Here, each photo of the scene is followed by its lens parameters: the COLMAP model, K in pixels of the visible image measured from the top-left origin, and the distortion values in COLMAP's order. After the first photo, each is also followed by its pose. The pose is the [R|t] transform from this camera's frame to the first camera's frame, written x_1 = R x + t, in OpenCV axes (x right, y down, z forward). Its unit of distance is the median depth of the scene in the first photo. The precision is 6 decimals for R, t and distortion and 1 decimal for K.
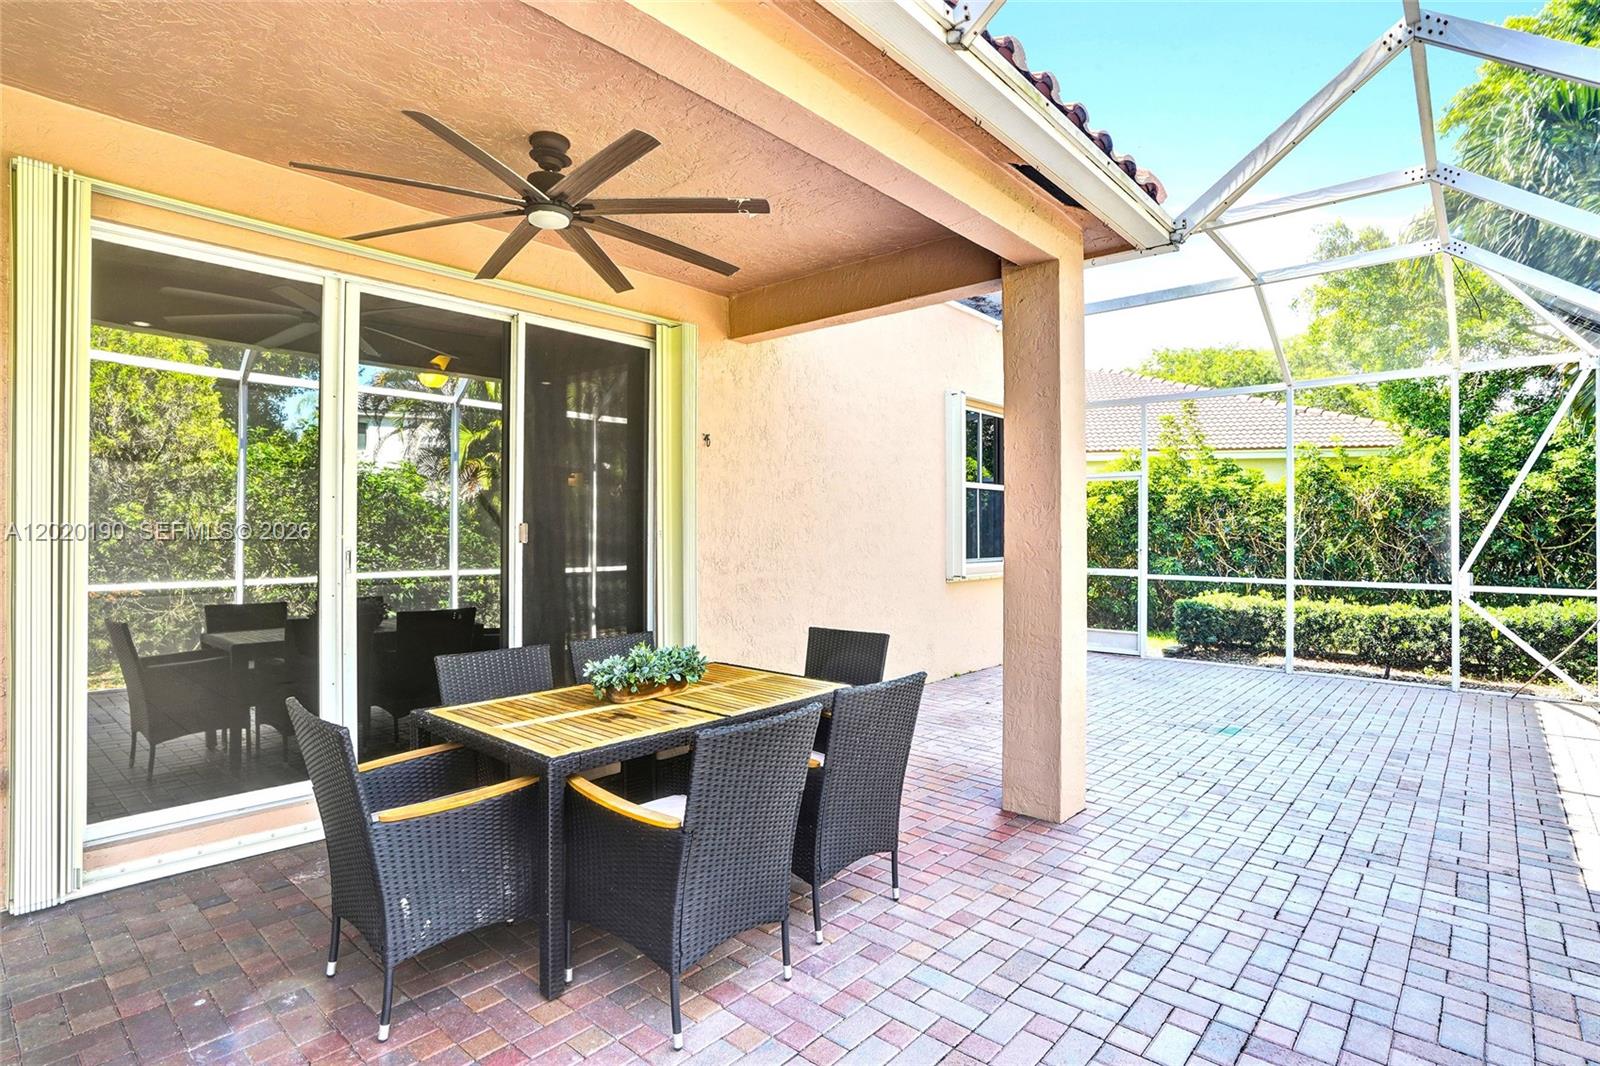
lens RADIAL K [[802.6, 0, 800.0], [0, 802.6, 533.0], [0, 0, 1]] dist [-0.000706, 0.000036]
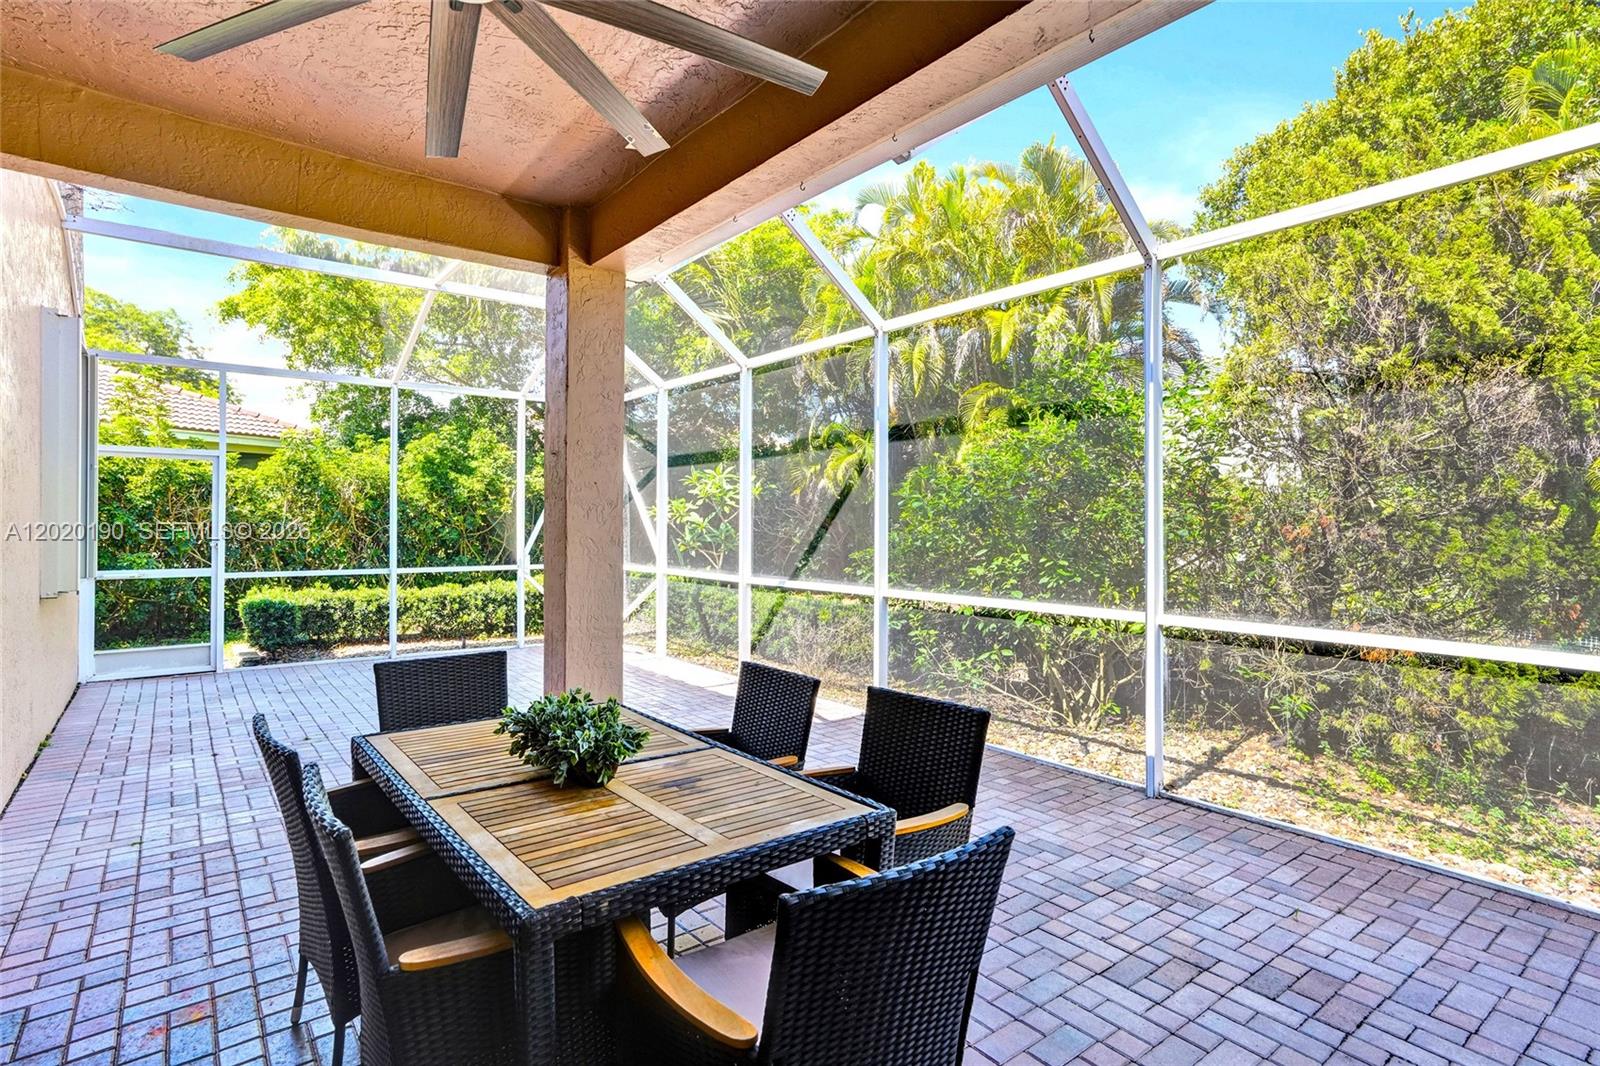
lens RADIAL K [[802.6, 0, 800.0], [0, 802.6, 533.0], [0, 0, 1]] dist [-0.000706, 0.000036]
pose [[0.193341, -0.013934, 0.981033, -0.273015], [-0.001549, 0.999894, 0.014507, -0.003586], [-0.981130, -0.004324, 0.193299, 0.251973]]
